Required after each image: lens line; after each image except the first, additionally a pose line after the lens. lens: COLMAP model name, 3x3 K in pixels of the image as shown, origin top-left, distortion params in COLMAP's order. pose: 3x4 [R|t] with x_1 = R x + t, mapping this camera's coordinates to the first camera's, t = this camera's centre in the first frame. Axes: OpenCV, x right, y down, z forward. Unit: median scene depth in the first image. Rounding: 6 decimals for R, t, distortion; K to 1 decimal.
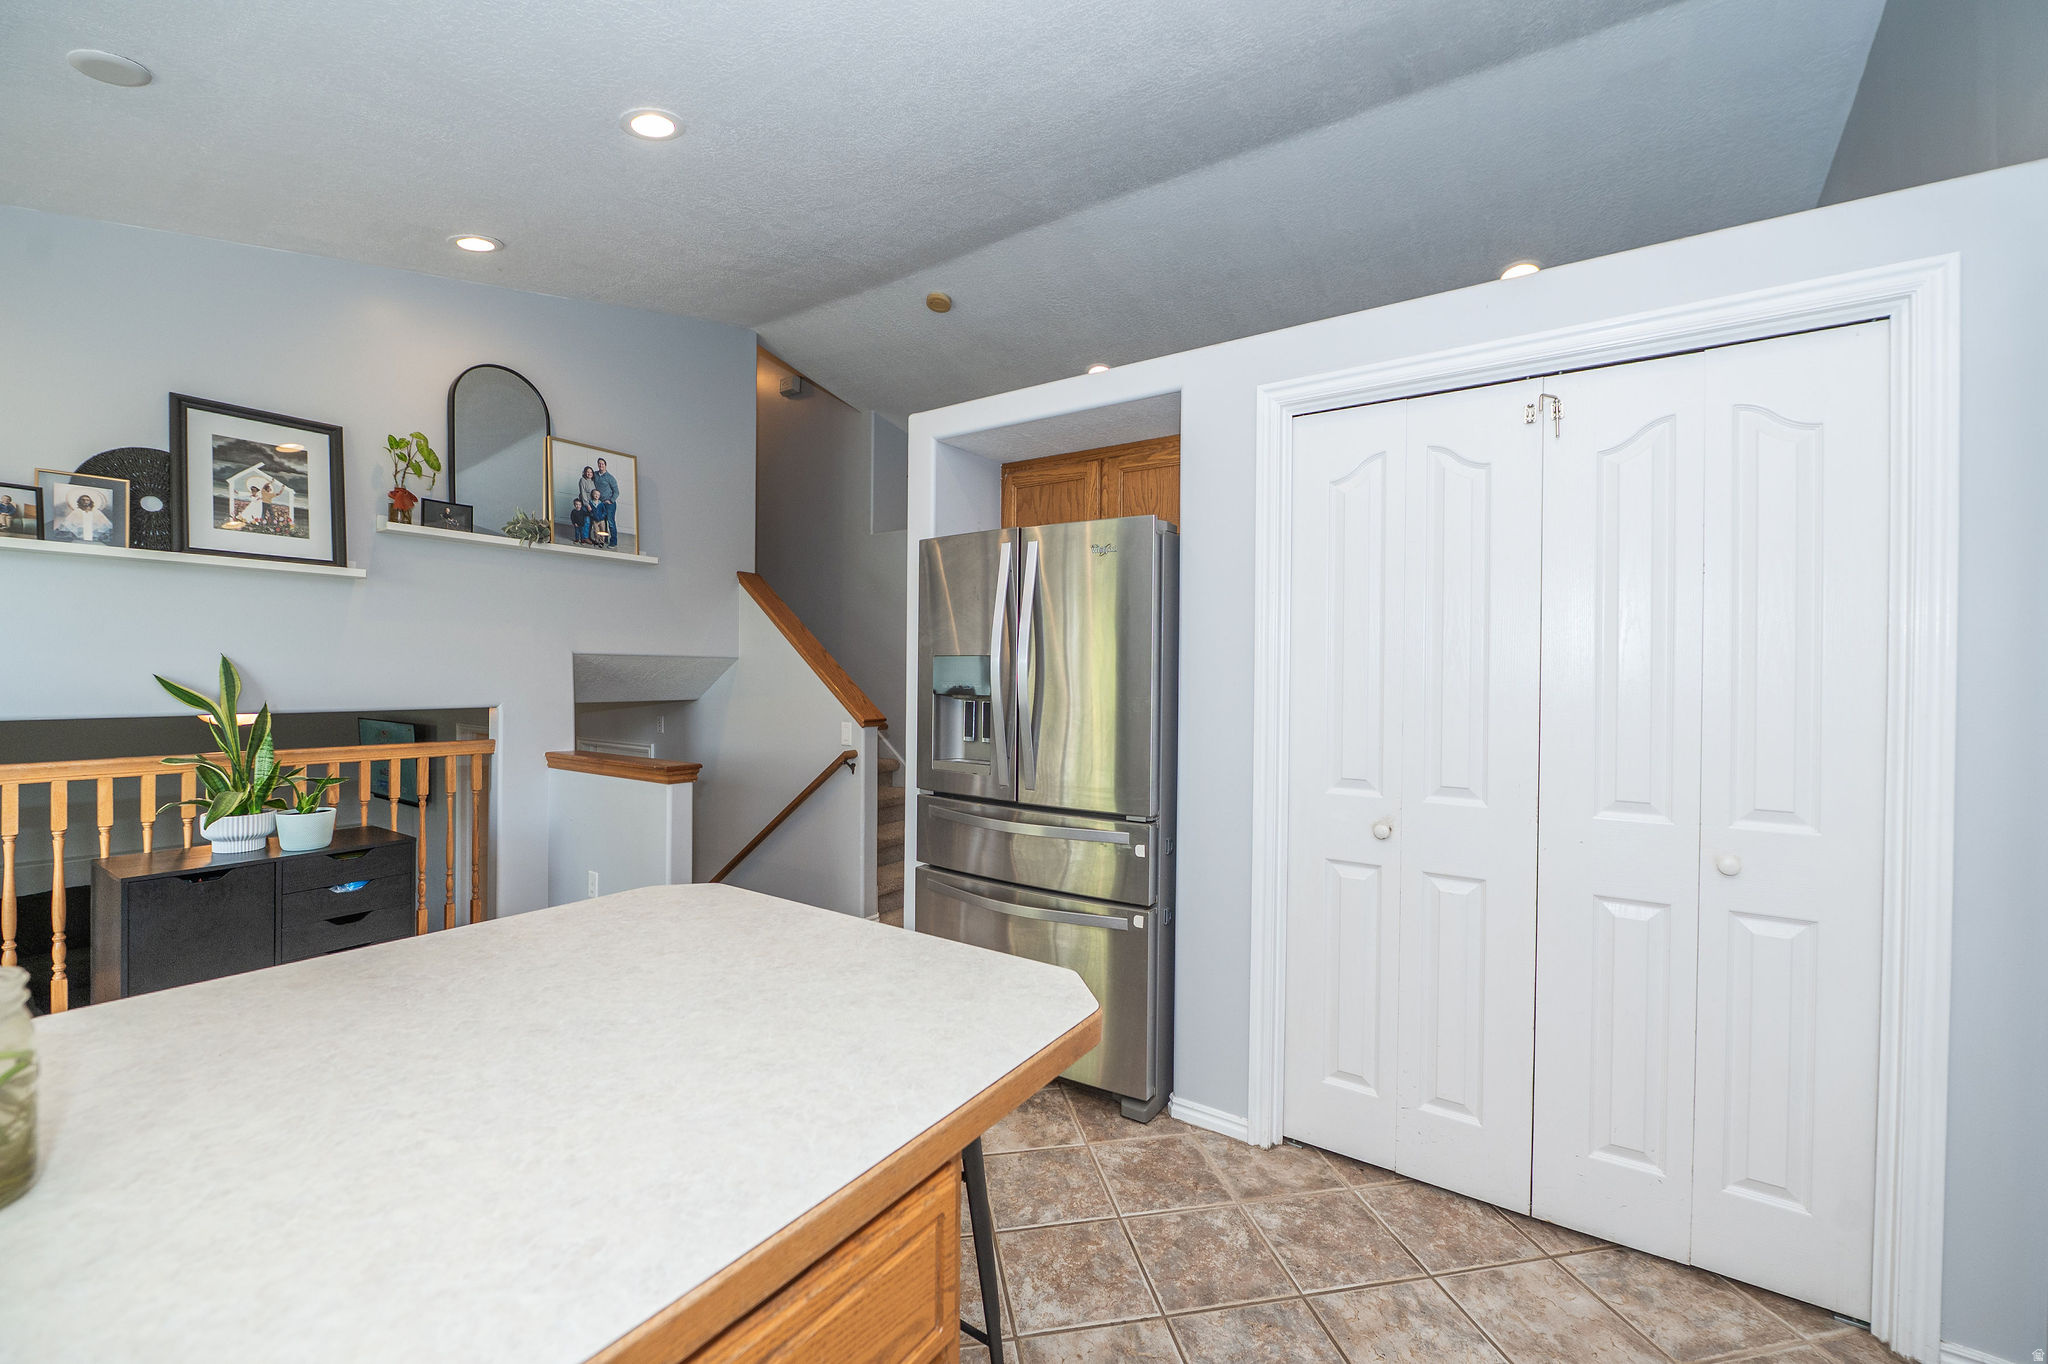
lens RADIAL K [[818.9, 0, 1029.5], [0, 818.9, 677.4], [0, 0, 1]] dist [-0.002928, -0.003397]
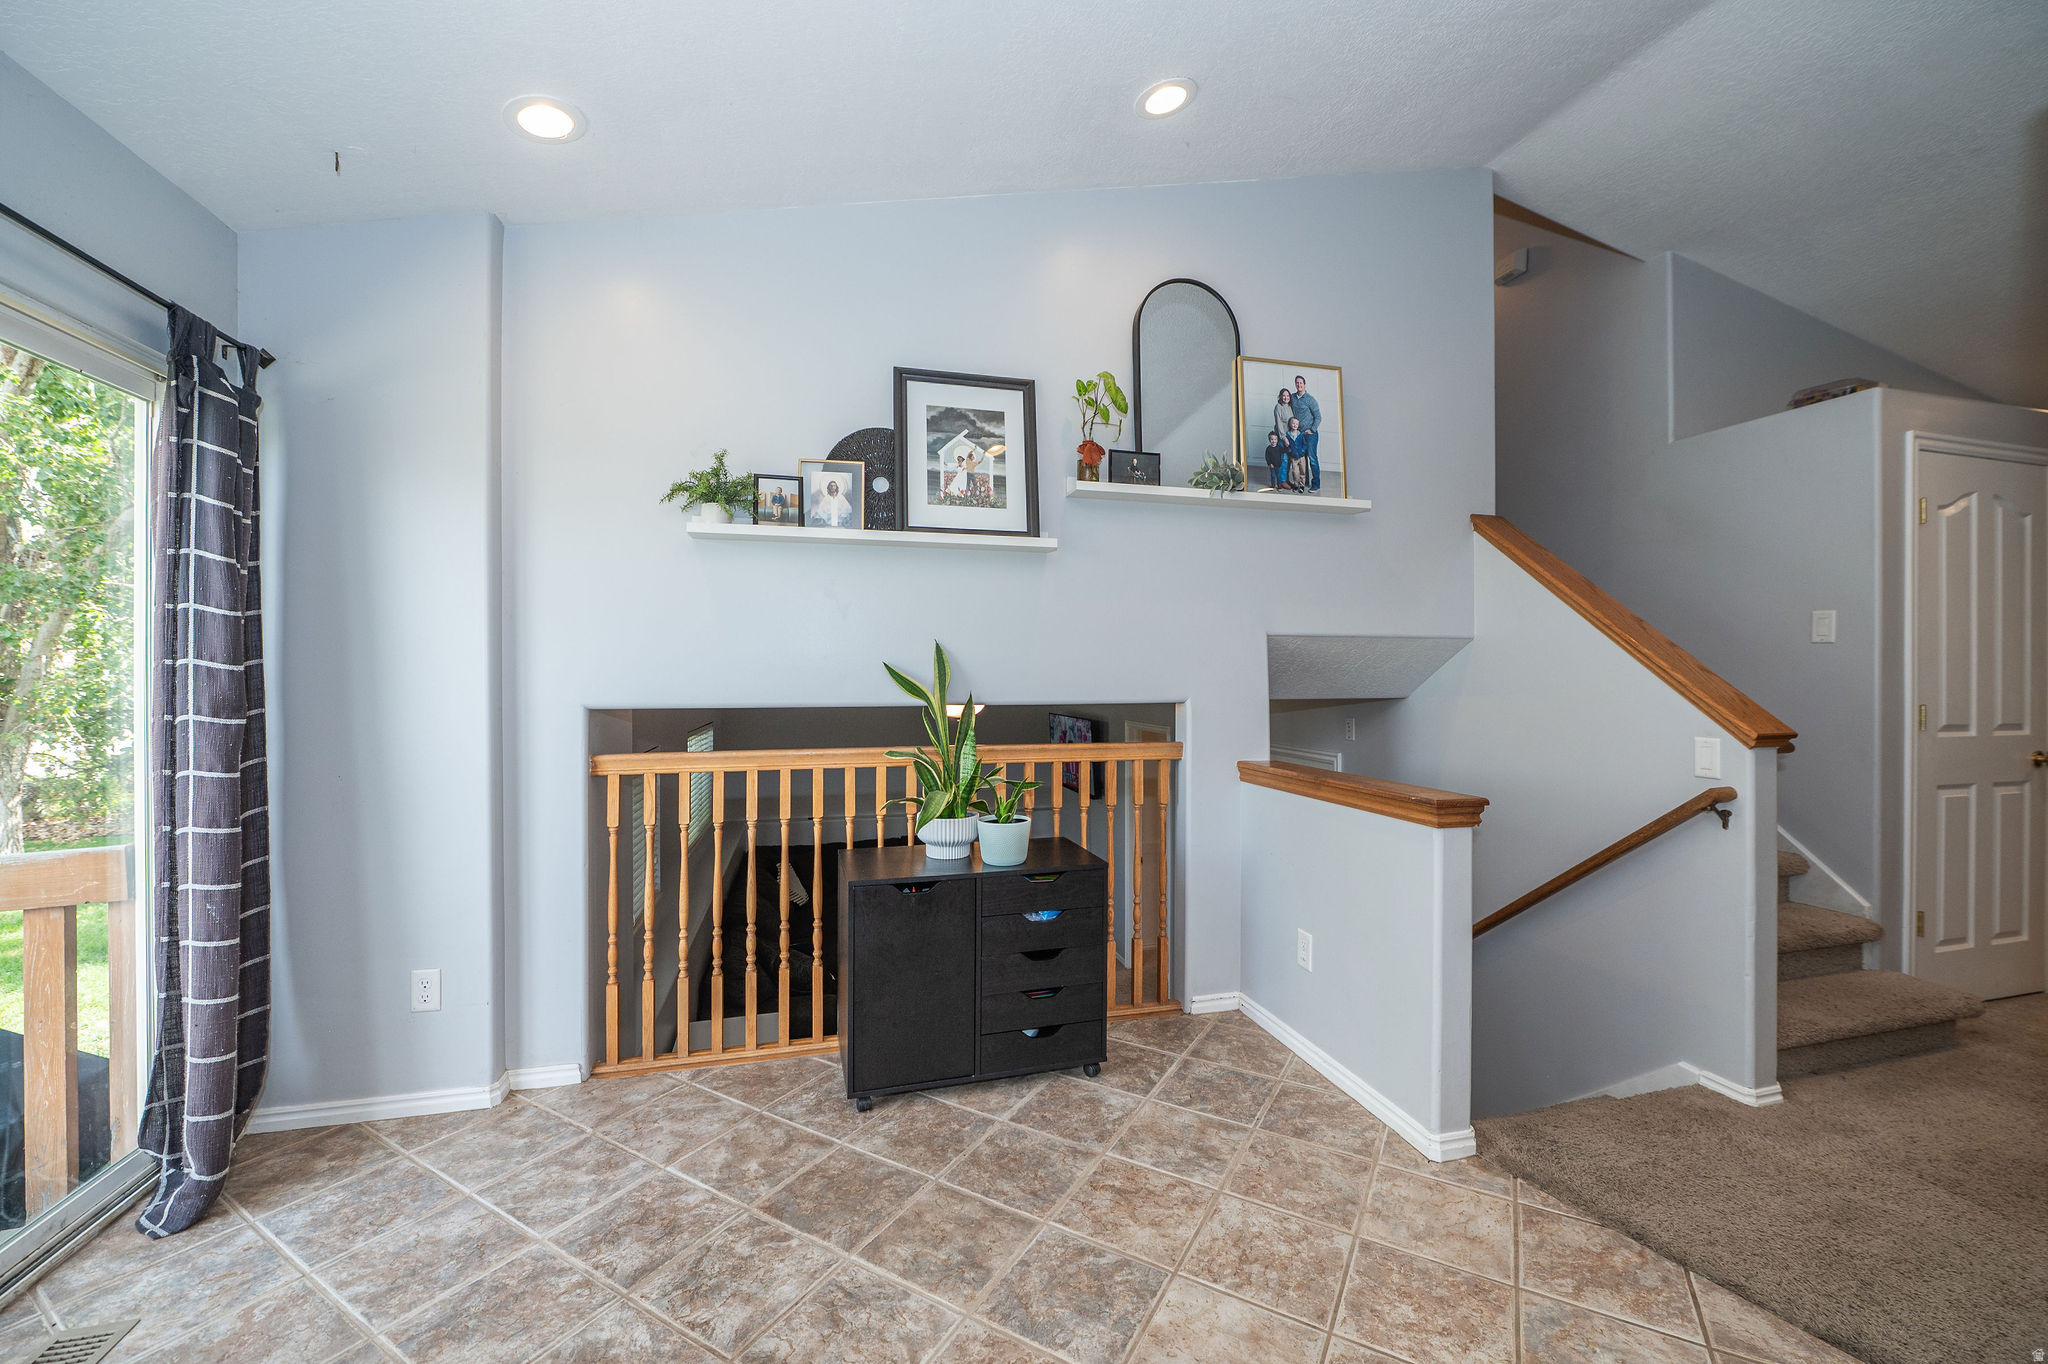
lens RADIAL K [[818.9, 0, 1029.5], [0, 818.9, 677.4], [0, 0, 1]] dist [-0.002928, -0.003397]
pose [[0.755675, -0.007957, -0.654898, -0.280233], [0.004238, 0.999965, -0.007259, 0.019512], [0.654933, 0.002710, 0.755682, 0.340271]]
